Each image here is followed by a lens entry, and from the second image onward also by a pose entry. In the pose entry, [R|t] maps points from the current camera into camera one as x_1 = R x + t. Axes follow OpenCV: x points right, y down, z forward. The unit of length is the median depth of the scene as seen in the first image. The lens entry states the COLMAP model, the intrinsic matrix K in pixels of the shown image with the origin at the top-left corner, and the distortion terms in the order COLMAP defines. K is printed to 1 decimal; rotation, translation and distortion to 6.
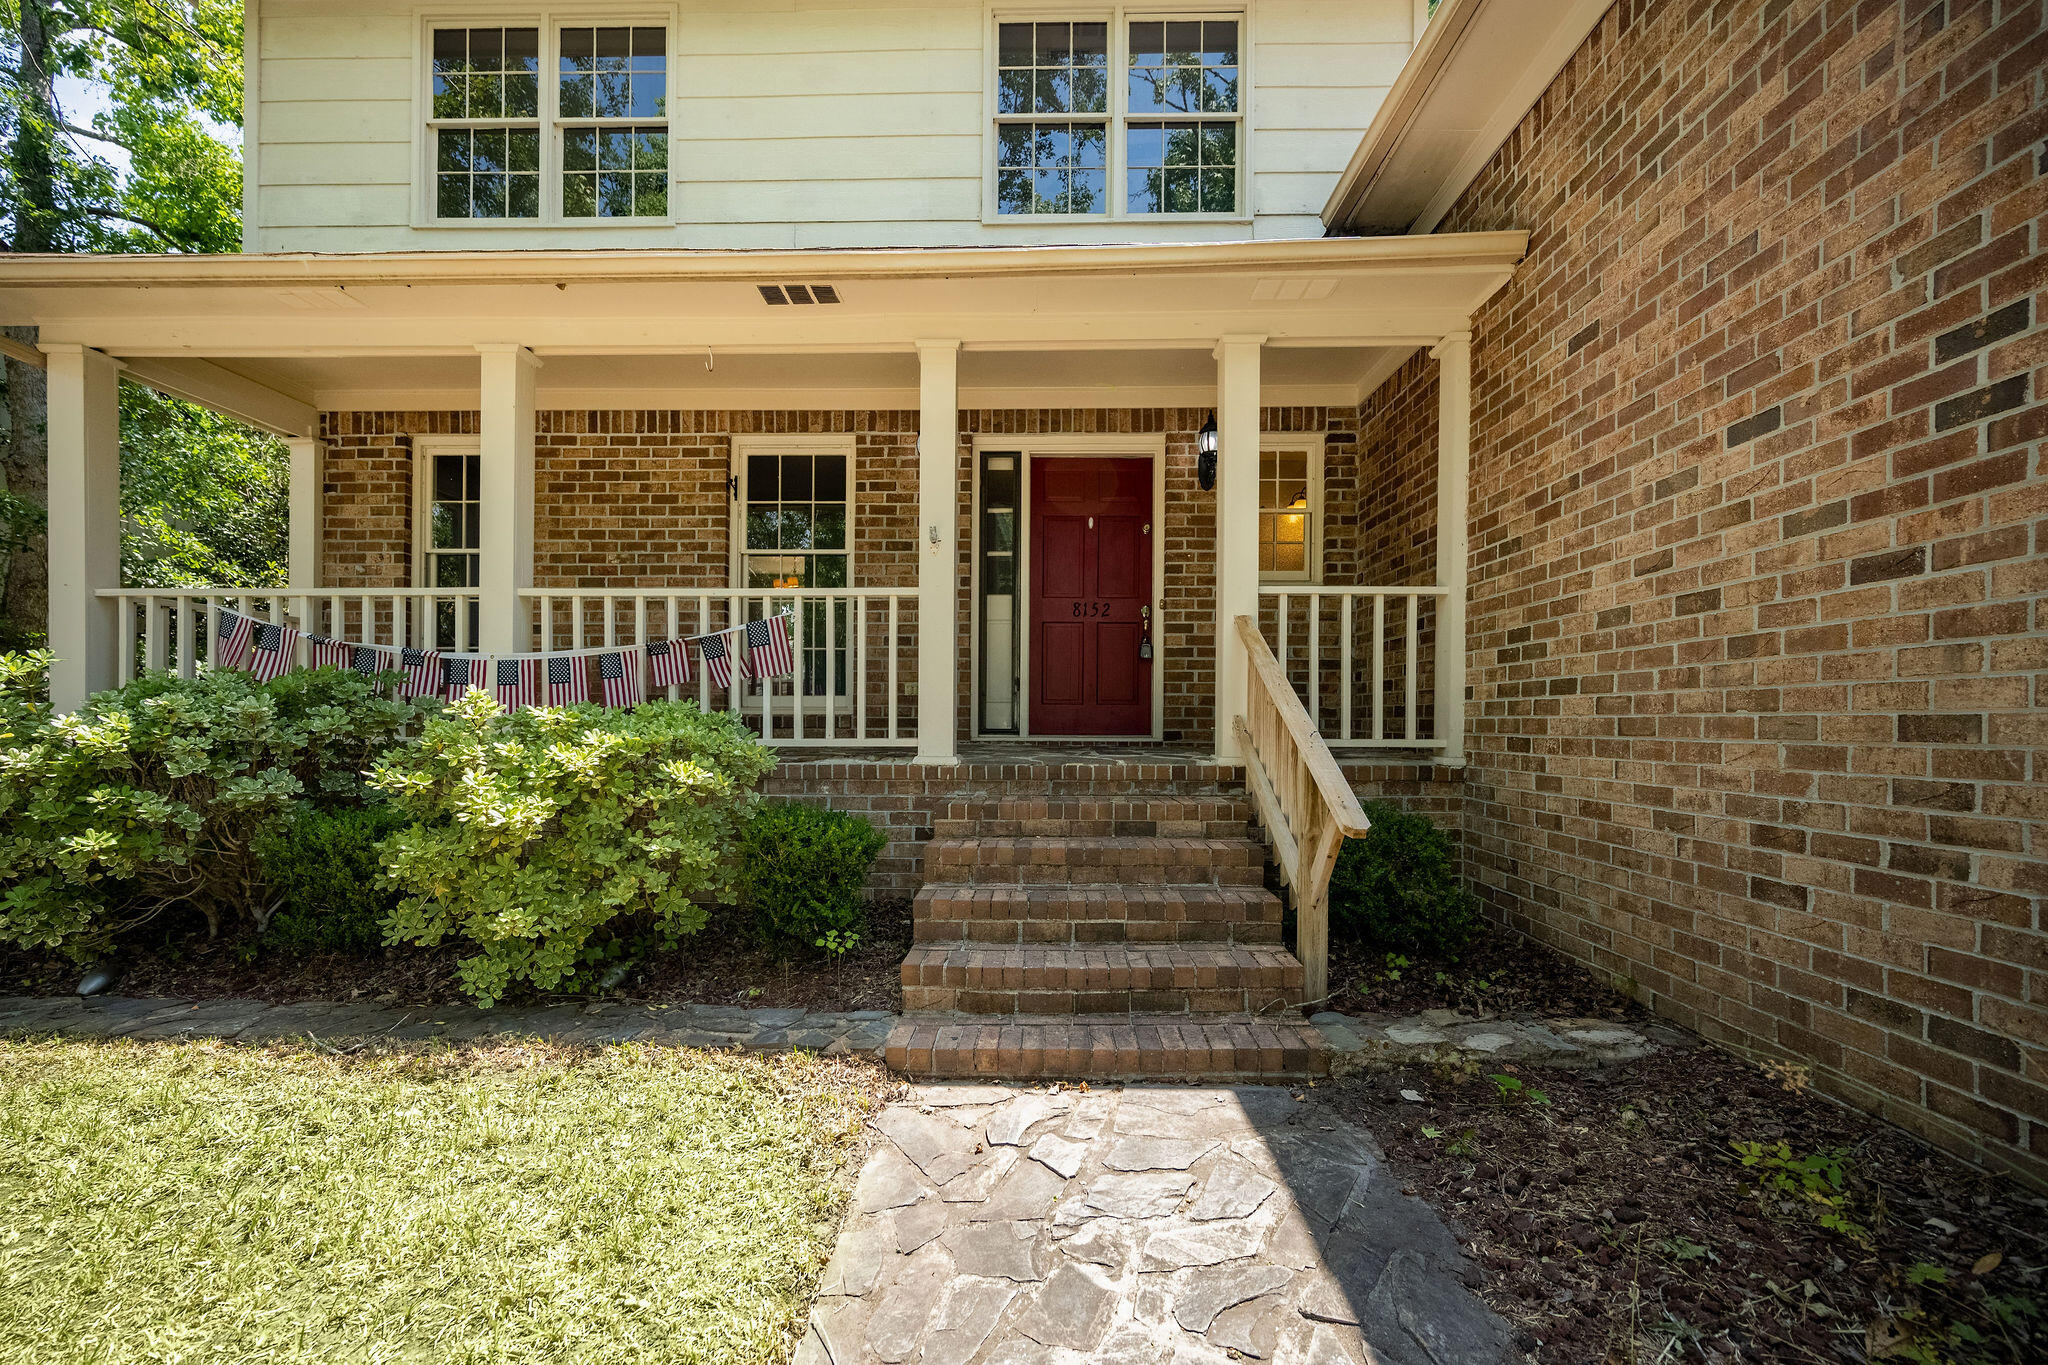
lens RADIAL K [[830.1, 0, 1021.9], [0, 830.1, 640.4], [0, 0, 1]] dist [0.002247, 0.000286]
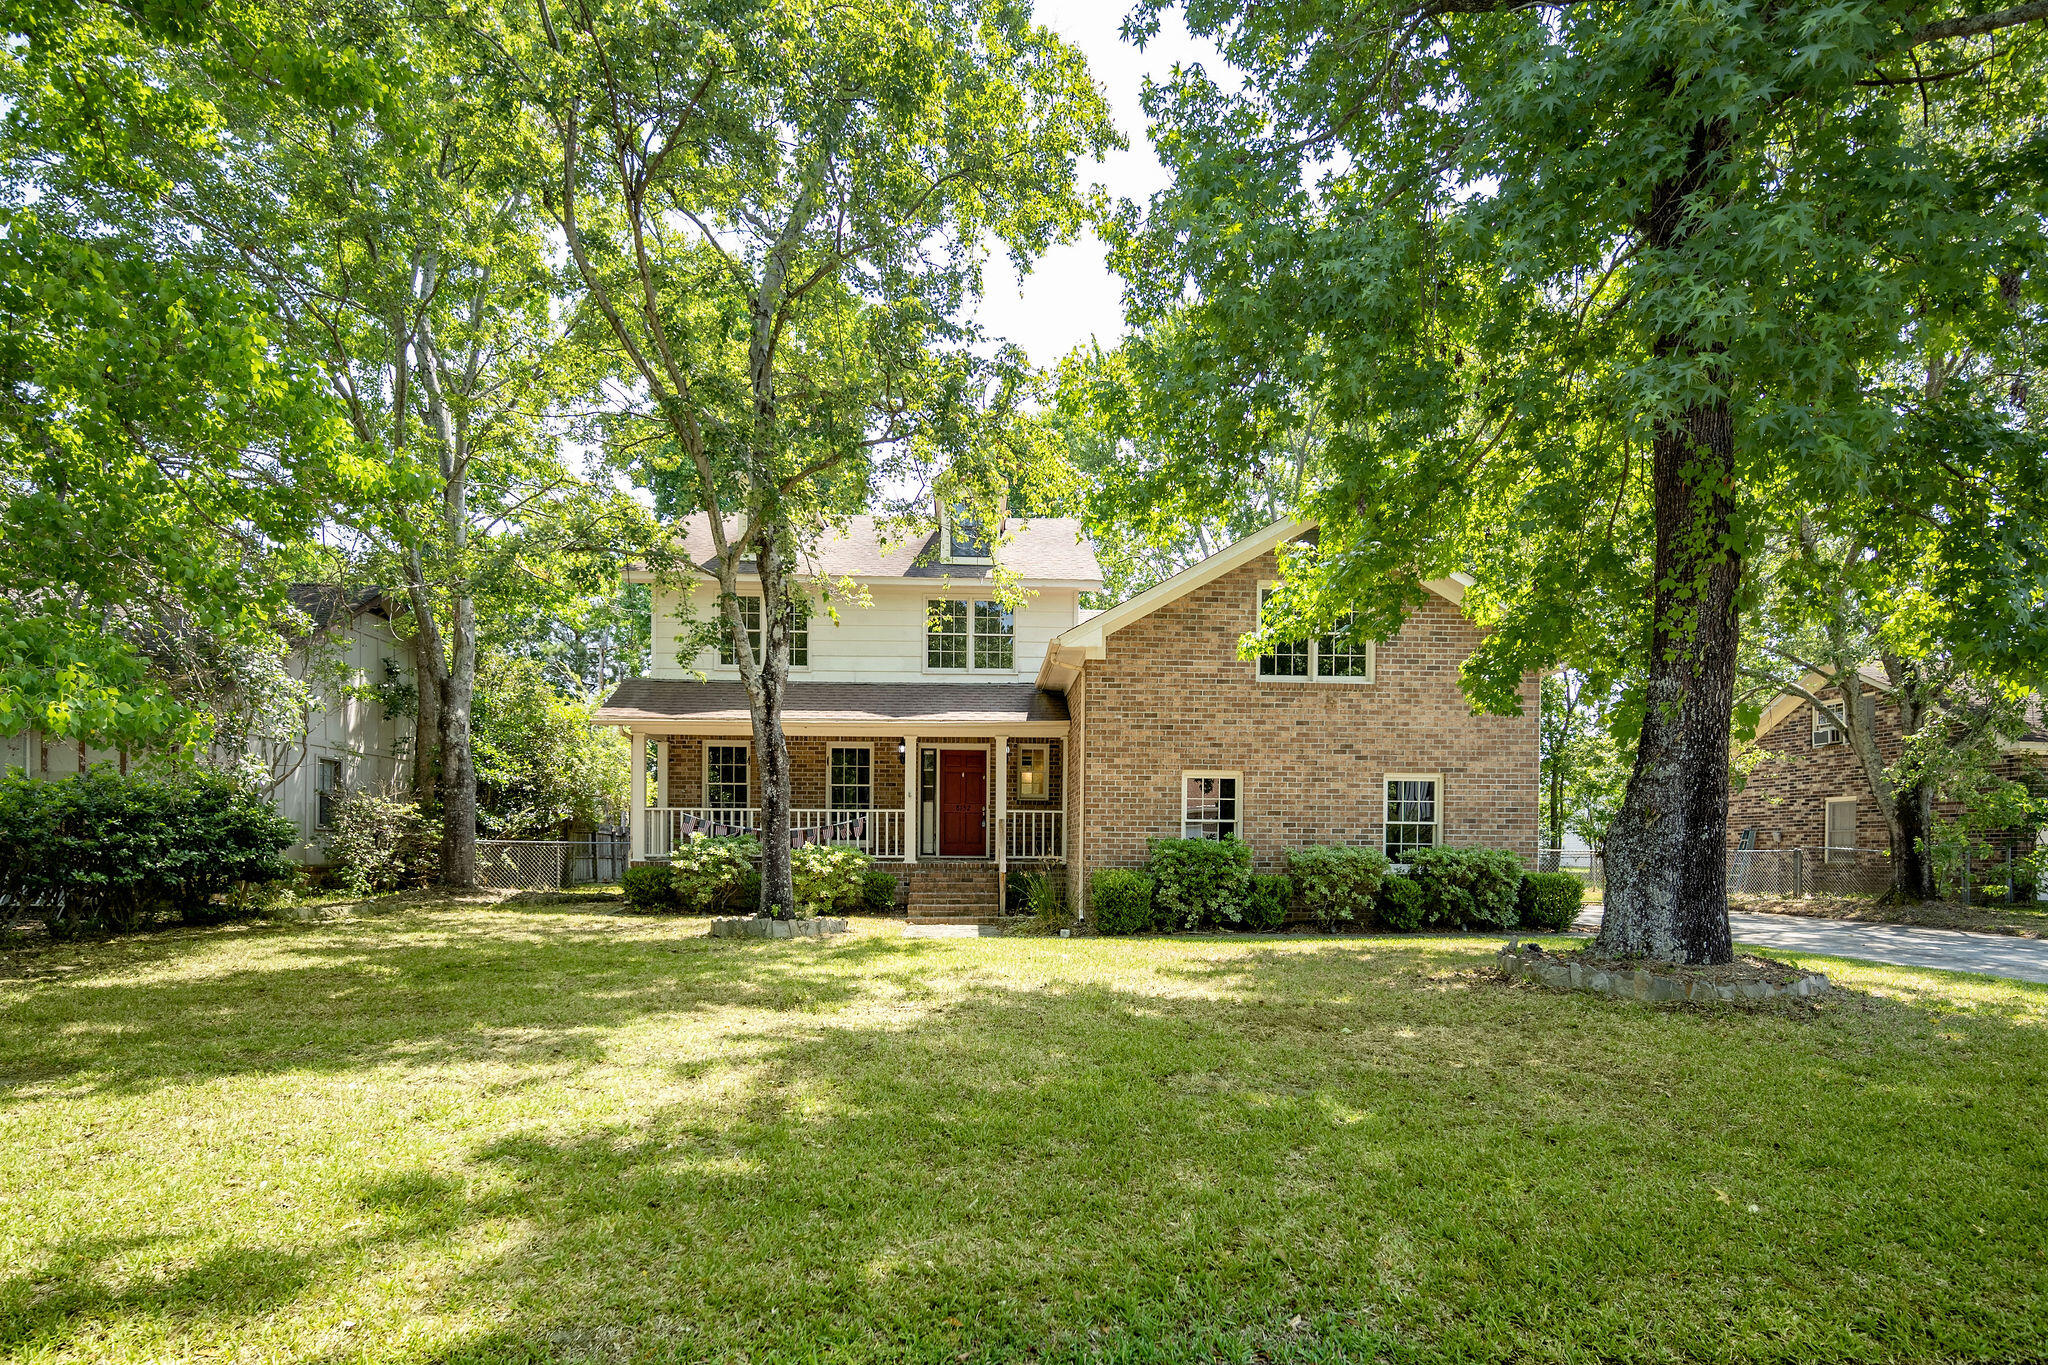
lens RADIAL K [[830.1, 0, 1021.9], [0, 830.1, 640.4], [0, 0, 1]] dist [0.002247, 0.000286]
pose [[0.995418, 0.009815, 0.095111, 0.014780], [0.005595, 0.987035, -0.160407, -0.154271], [-0.095453, 0.160205, 0.982458, -1.933188]]
